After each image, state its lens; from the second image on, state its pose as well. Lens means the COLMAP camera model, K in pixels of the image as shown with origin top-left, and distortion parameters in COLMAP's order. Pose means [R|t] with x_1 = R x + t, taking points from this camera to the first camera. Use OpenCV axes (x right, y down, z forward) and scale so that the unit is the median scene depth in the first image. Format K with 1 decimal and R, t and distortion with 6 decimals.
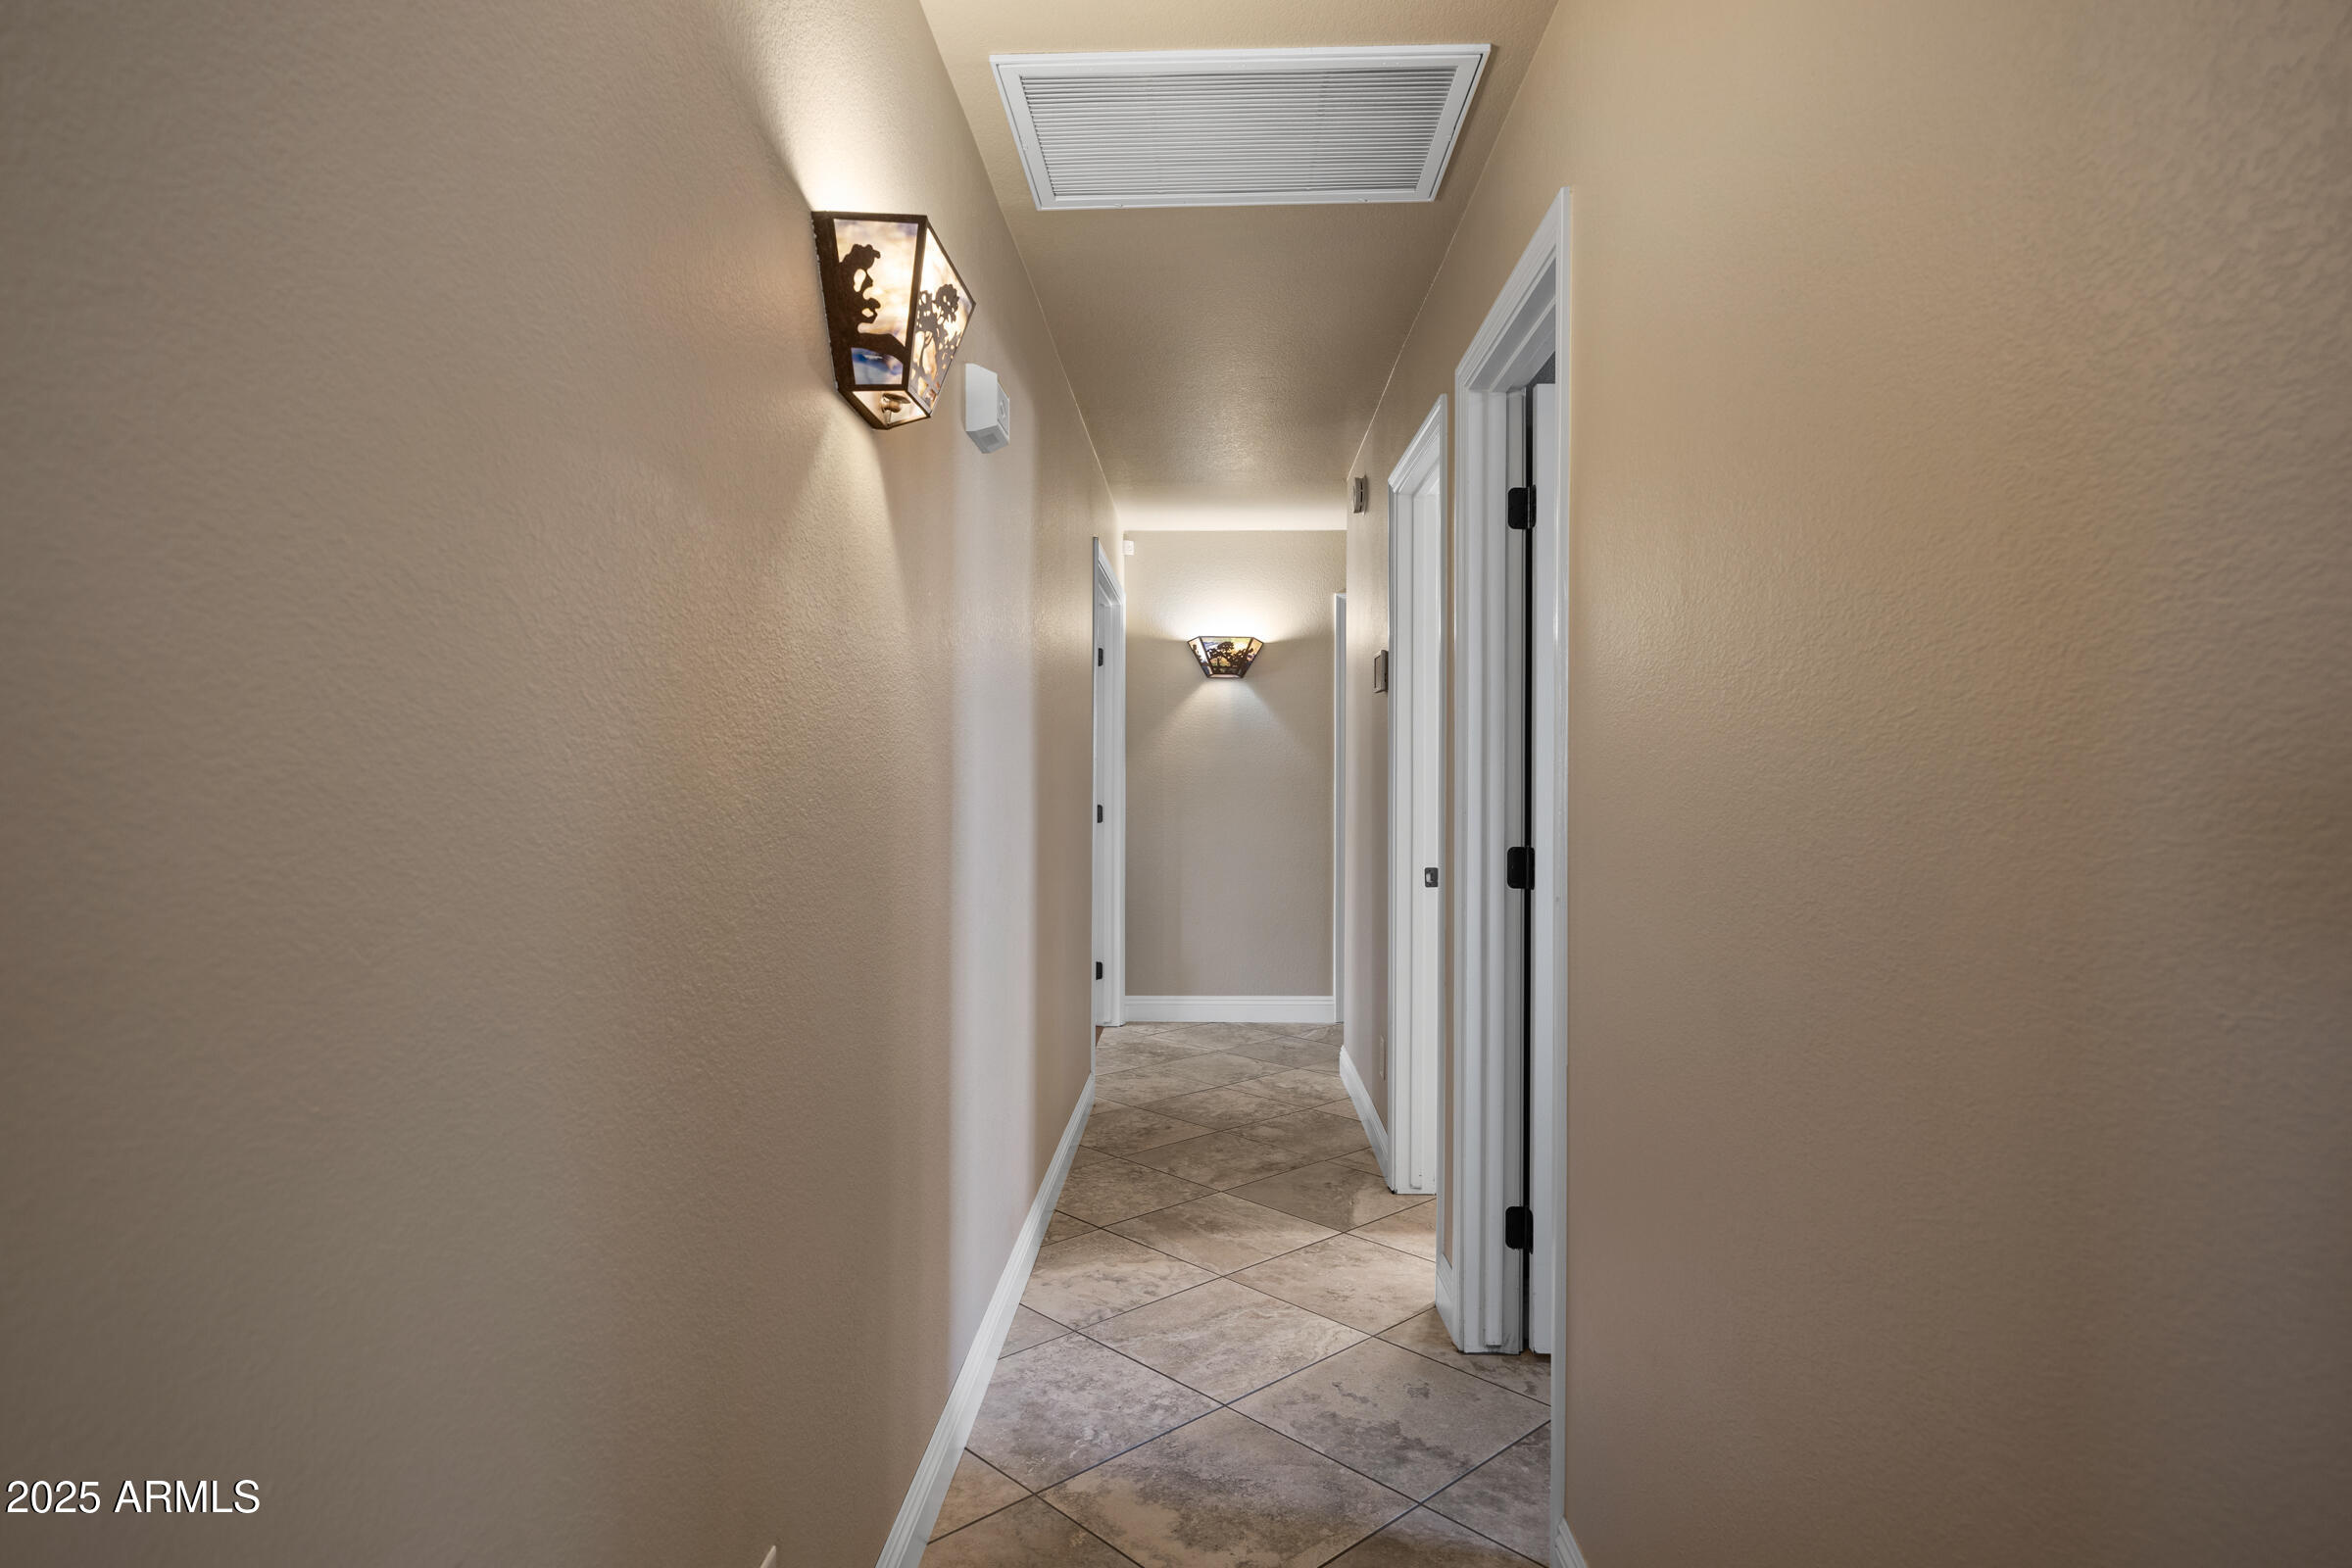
lens RADIAL K [[1385.0, 0, 1174.7], [0, 1385.0, 777.4], [0, 0, 1]] dist [0.003813, -0.006815]
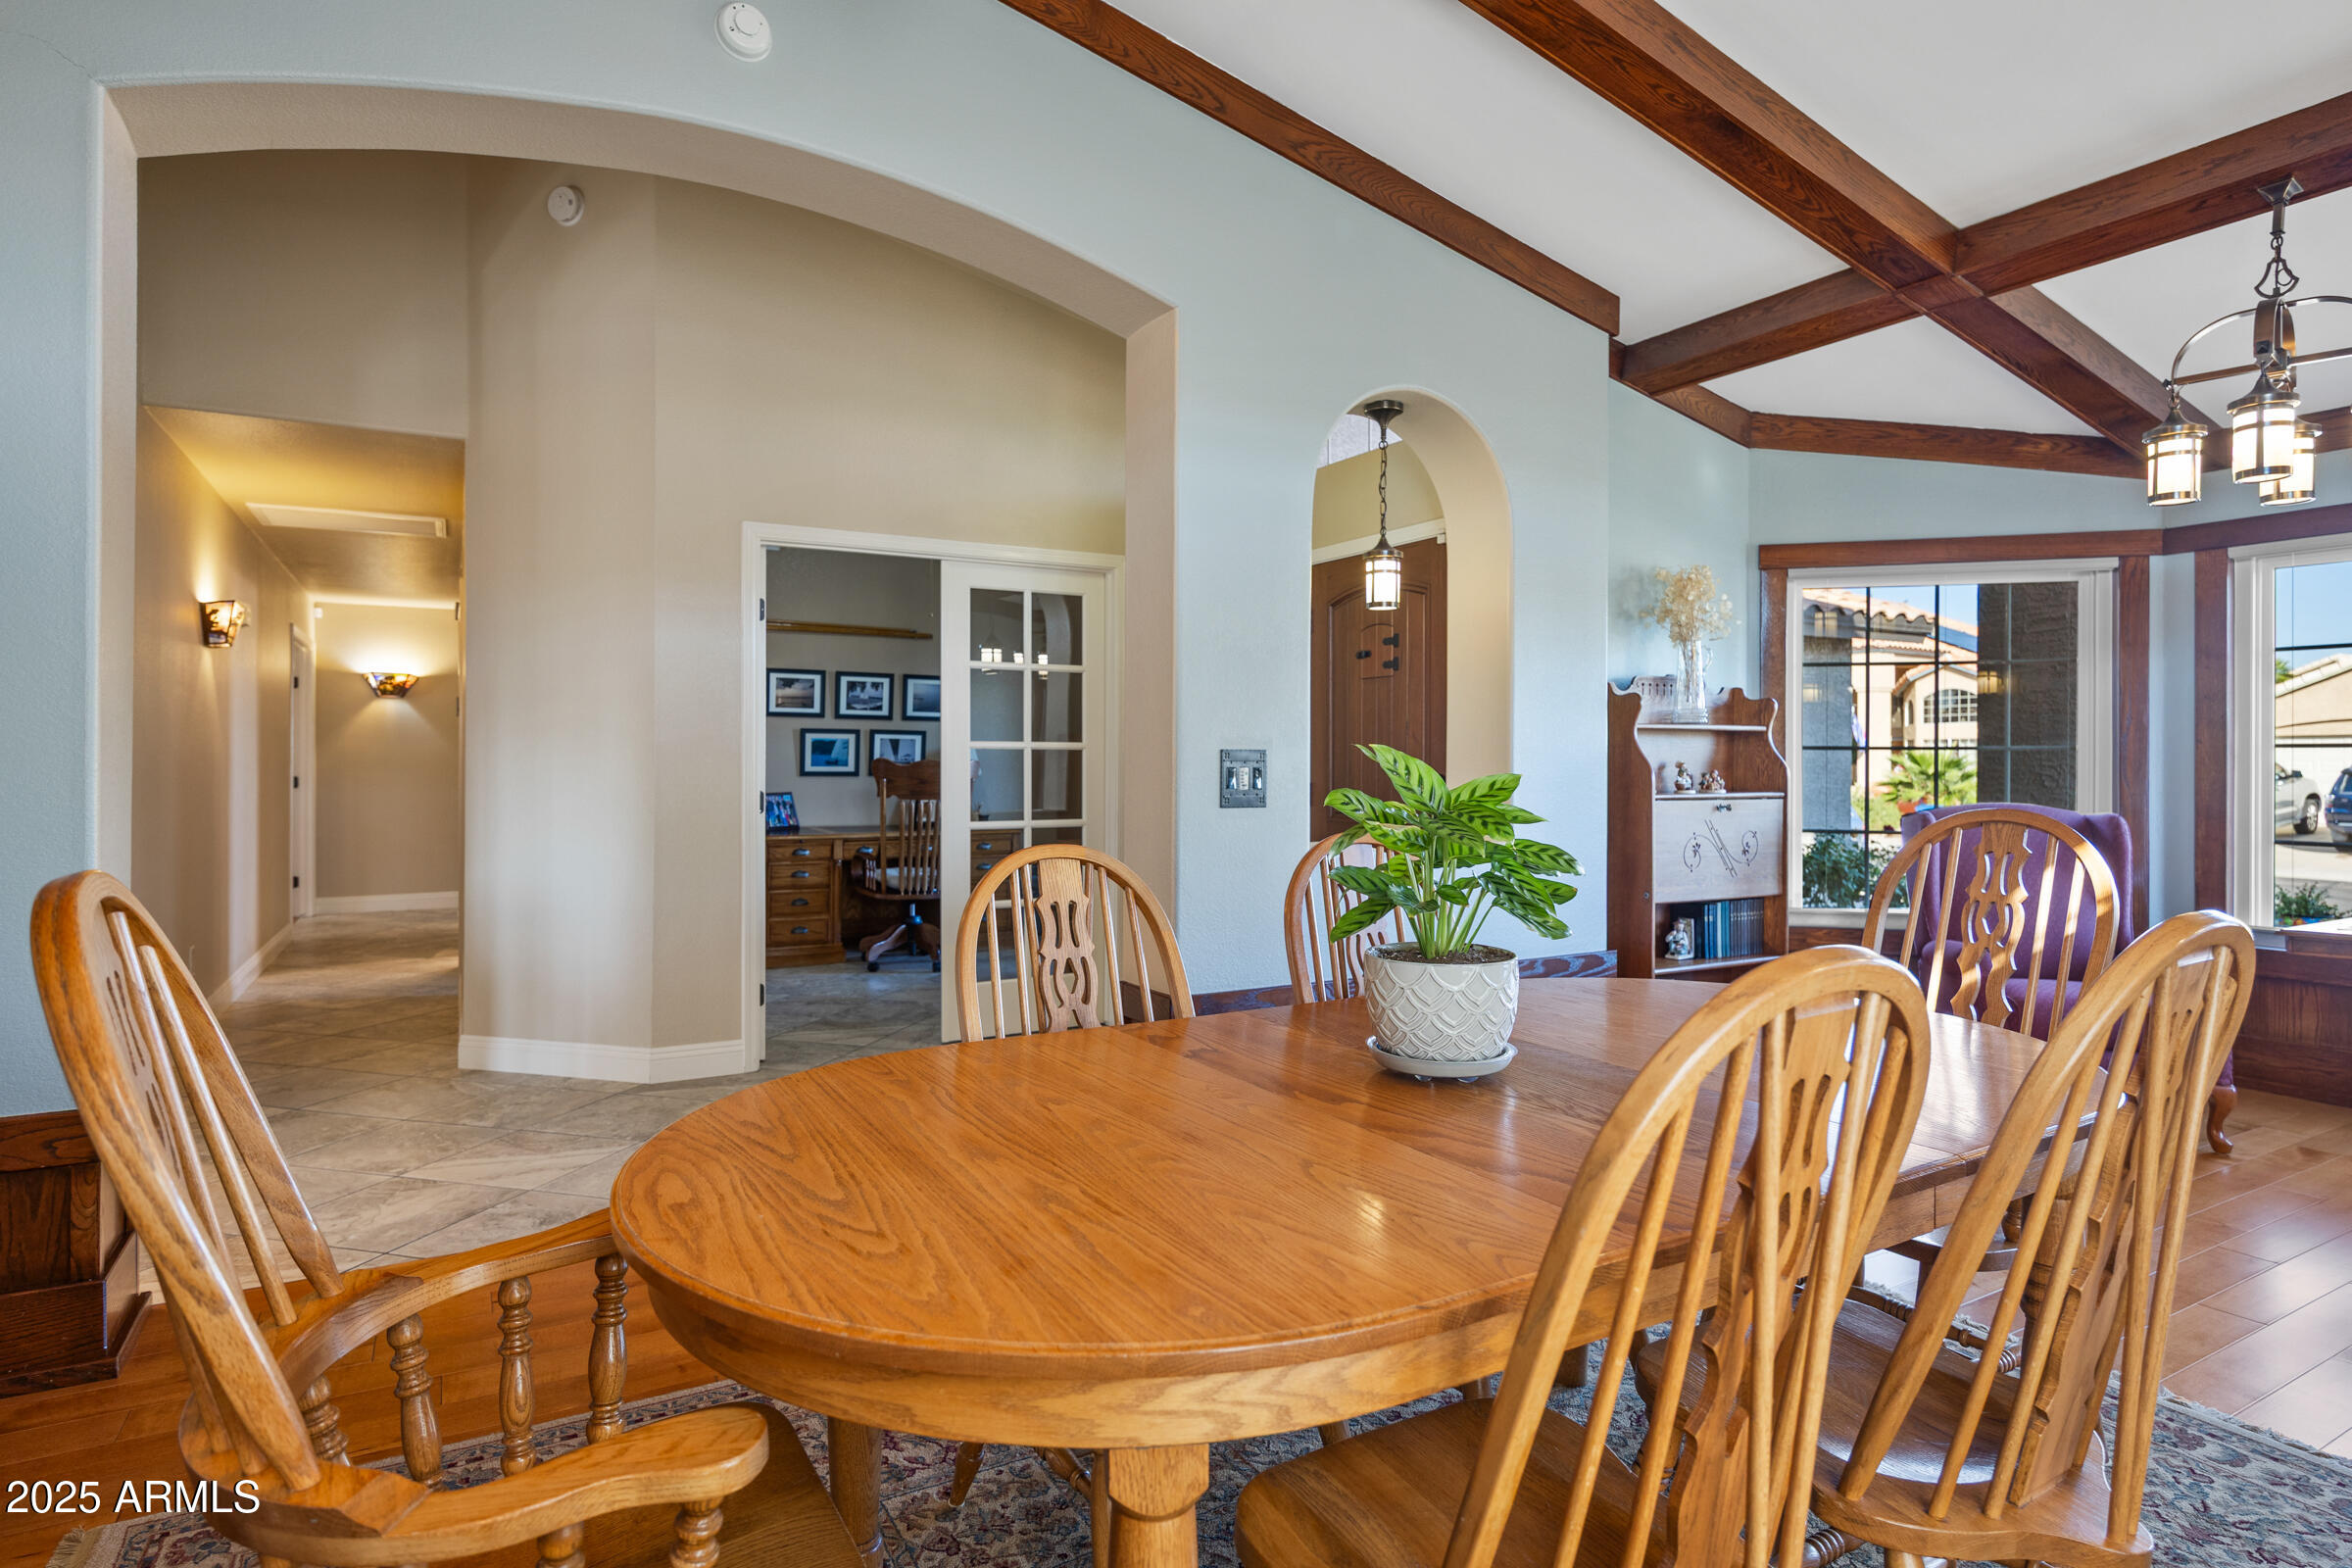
lens RADIAL K [[1270.9, 0, 1177.6], [0, 1270.9, 763.6], [0, 0, 1]] dist [0.003444, 0.000584]
pose [[0.852439, -0.003064, 0.522817, 0.044963], [0.003764, 0.999993, -0.000277, 0.009225], [-0.522812, 0.002204, 0.852445, -0.778455]]
